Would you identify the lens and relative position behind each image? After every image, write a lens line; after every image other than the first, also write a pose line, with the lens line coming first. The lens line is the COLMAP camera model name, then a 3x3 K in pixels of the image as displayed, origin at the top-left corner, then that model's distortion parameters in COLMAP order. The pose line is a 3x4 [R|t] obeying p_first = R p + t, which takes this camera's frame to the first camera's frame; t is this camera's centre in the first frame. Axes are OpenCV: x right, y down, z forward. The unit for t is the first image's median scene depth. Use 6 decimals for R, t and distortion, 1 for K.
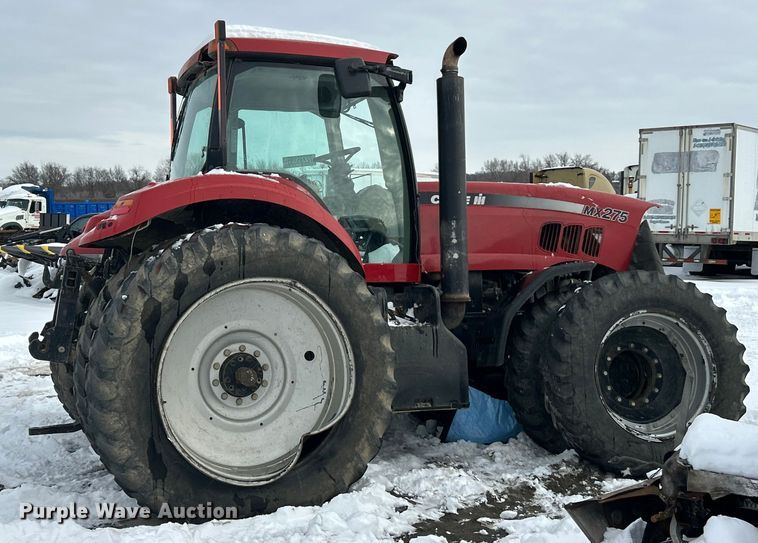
lens RADIAL K [[833.2, 0, 338.2], [0, 833.2, 272.0], [0, 0, 1]] dist [0.153728, -0.341716]
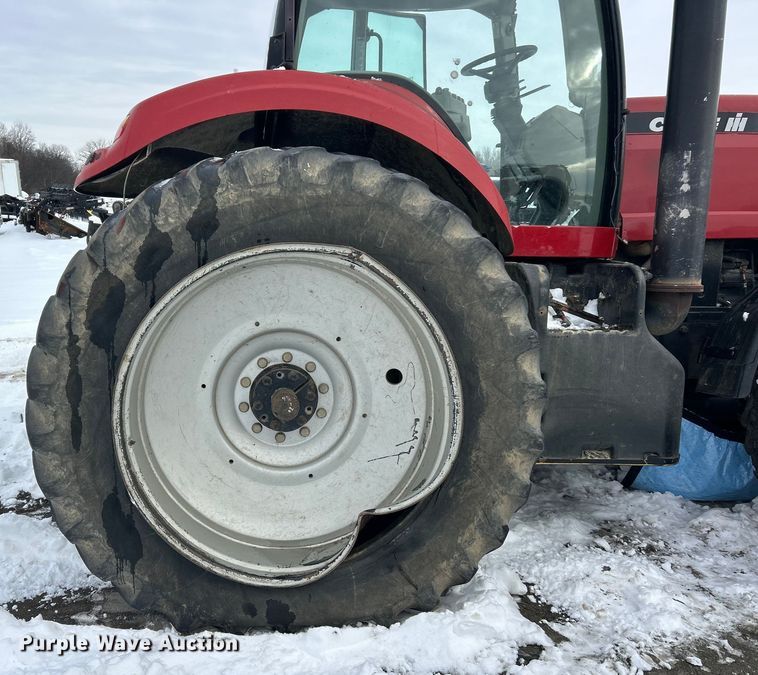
lens RADIAL K [[711.0, 0, 278.4], [0, 711.0, 371.1], [0, 0, 1]] dist [0.071278, -0.078841]
pose [[0.940233, 0.080777, -0.330814, 0.058561], [-0.020920, 0.983325, 0.180647, 0.004451], [0.339890, -0.162930, 0.926244, 0.496569]]
